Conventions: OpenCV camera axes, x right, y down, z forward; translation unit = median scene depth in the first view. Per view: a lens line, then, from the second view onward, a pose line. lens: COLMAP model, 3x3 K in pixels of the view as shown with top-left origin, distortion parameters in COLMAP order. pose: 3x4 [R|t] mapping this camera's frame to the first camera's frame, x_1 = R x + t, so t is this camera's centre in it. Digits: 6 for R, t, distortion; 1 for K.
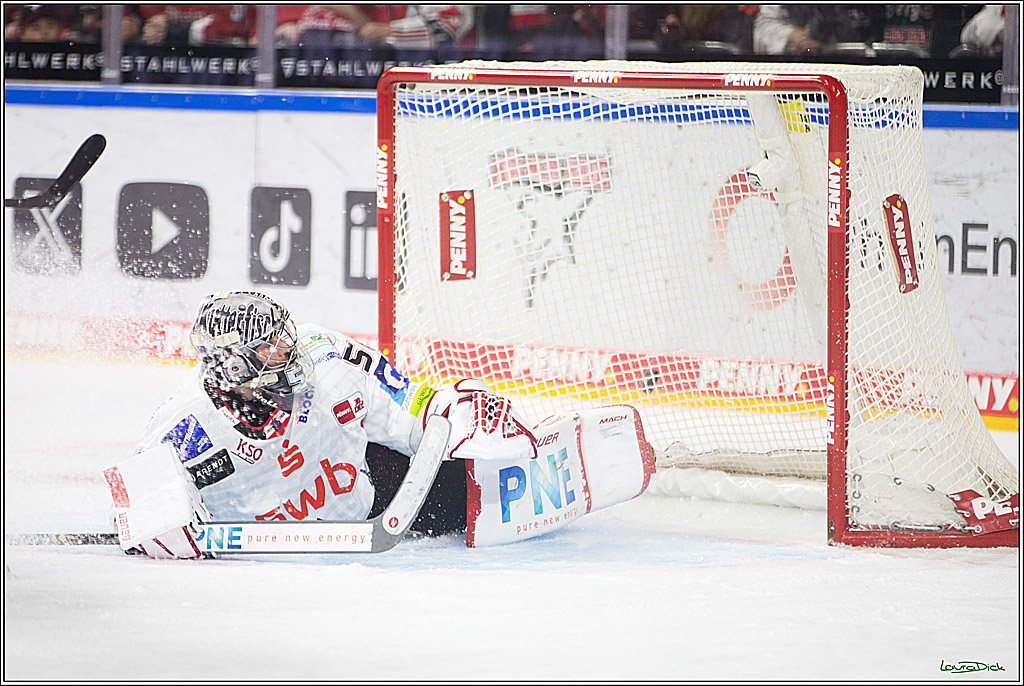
lens RADIAL K [[6295.7, 0, 465.2], [0, 6295.7, 316.8], [0, 0, 1]] dist [0.625020, 0.000000]
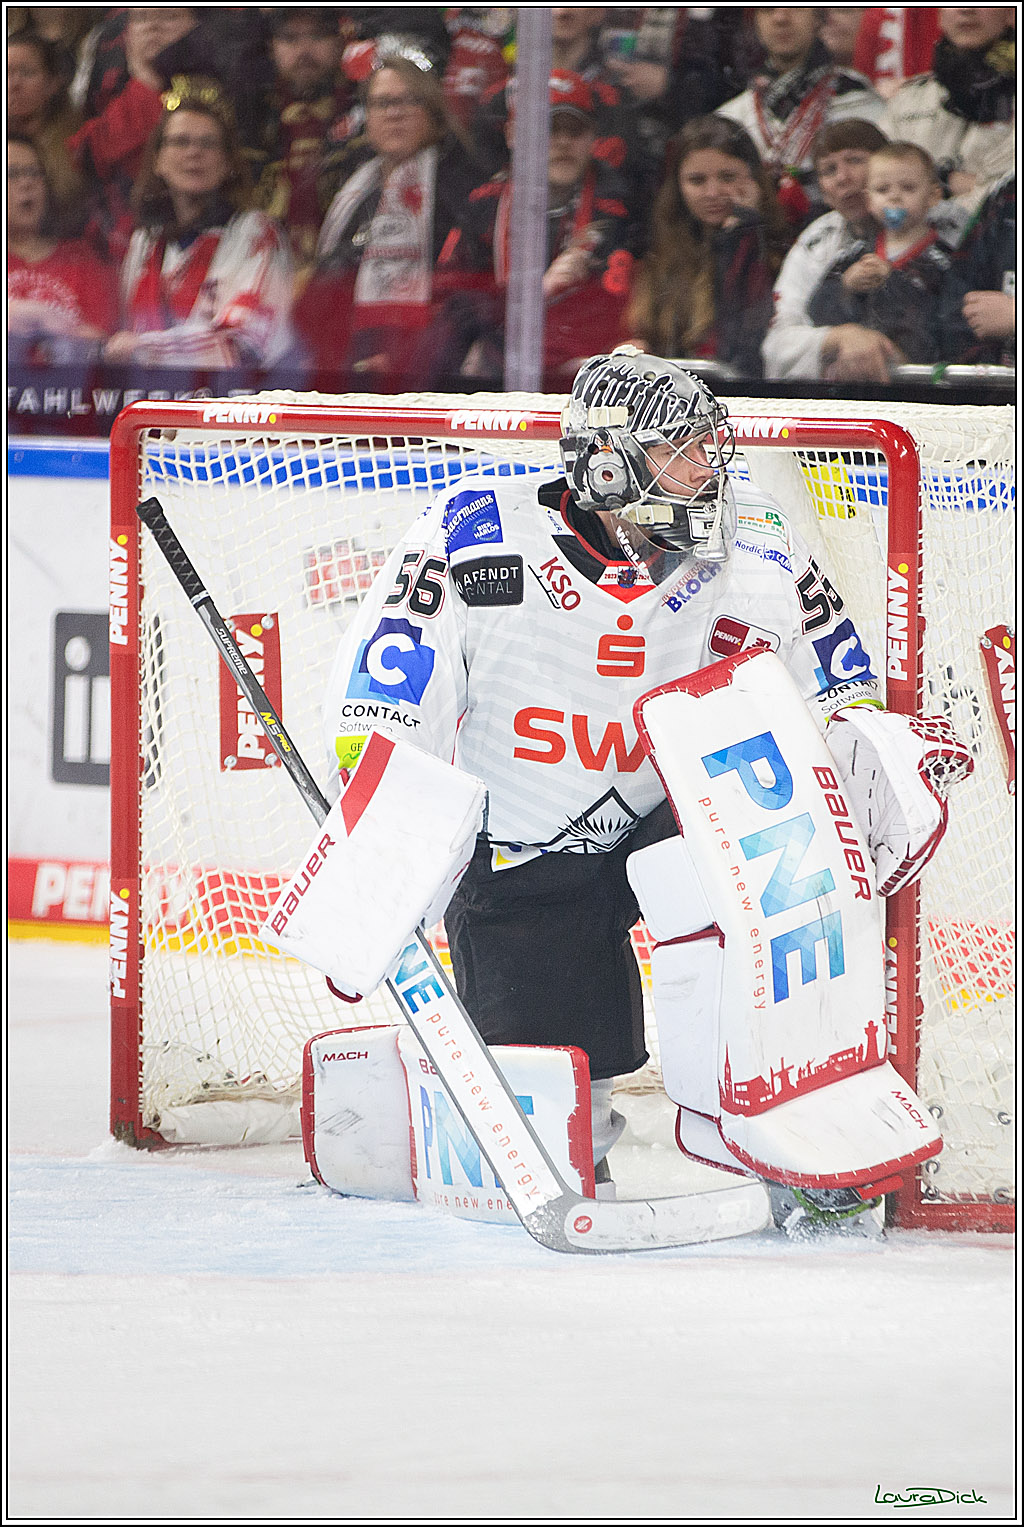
lens RADIAL K [[9388.2, 0, 510.9], [0, 9388.2, 763.8], [0, 0, 1]] dist [0.625020, 0.000000]
pose [[0.999628, 0.003314, 0.027067, -0.000542], [-0.003082, 0.999958, -0.008619, 0.001049], [-0.027094, 0.008532, 0.999596, 0.136112]]
